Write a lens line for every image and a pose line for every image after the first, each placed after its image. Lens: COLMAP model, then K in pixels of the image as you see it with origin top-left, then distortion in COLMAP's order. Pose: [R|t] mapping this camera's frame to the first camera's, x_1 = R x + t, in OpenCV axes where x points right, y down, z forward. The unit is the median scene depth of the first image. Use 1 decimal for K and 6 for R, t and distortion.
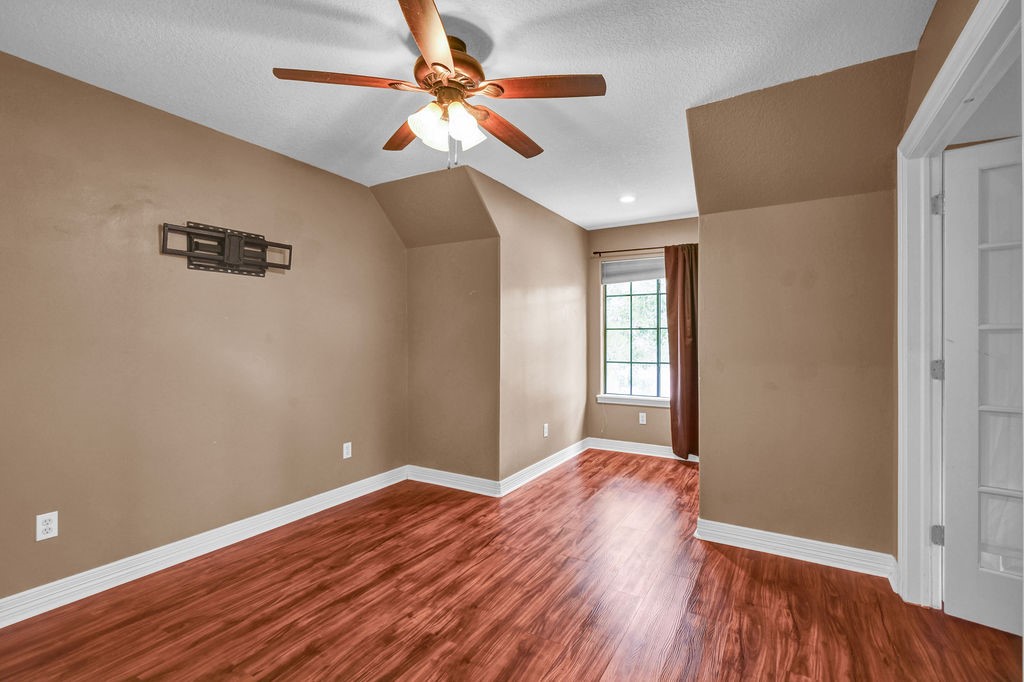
lens RADIAL K [[456.0, 0, 517.4], [0, 456.0, 336.5], [0, 0, 1]] dist [0.002646, -0.003490]
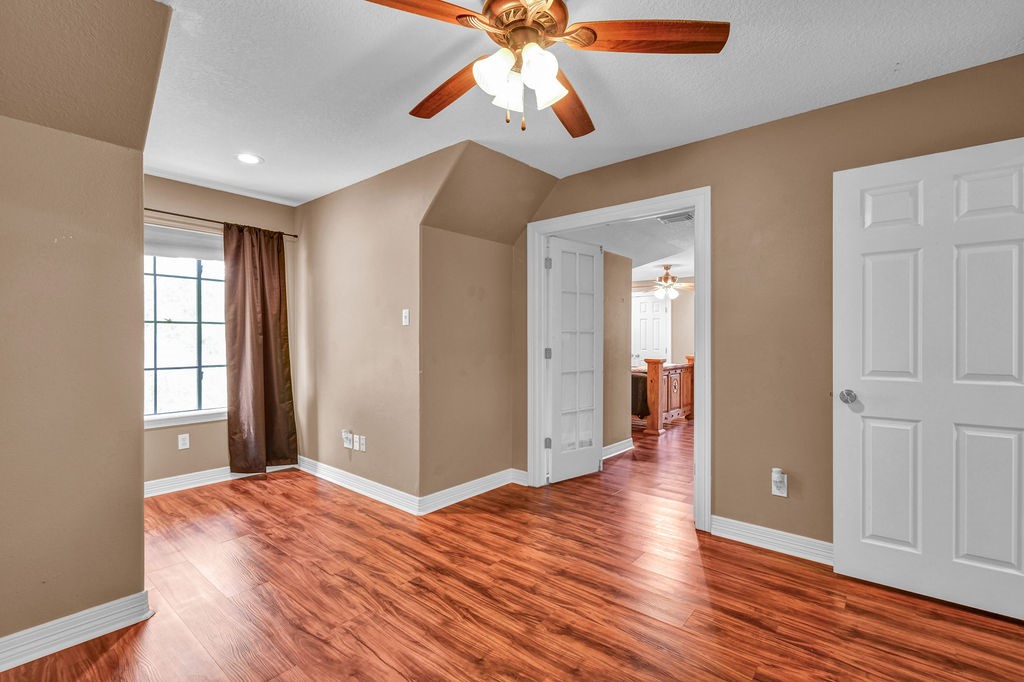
lens RADIAL K [[456.0, 0, 511.3], [0, 456.0, 341.4], [0, 0, 1]] dist [0.002646, -0.003490]
pose [[0.170756, -0.009455, 0.985268, -0.740208], [-0.007169, 0.999916, 0.010838, 0.003911], [-0.985287, -0.008914, 0.170674, 0.669786]]
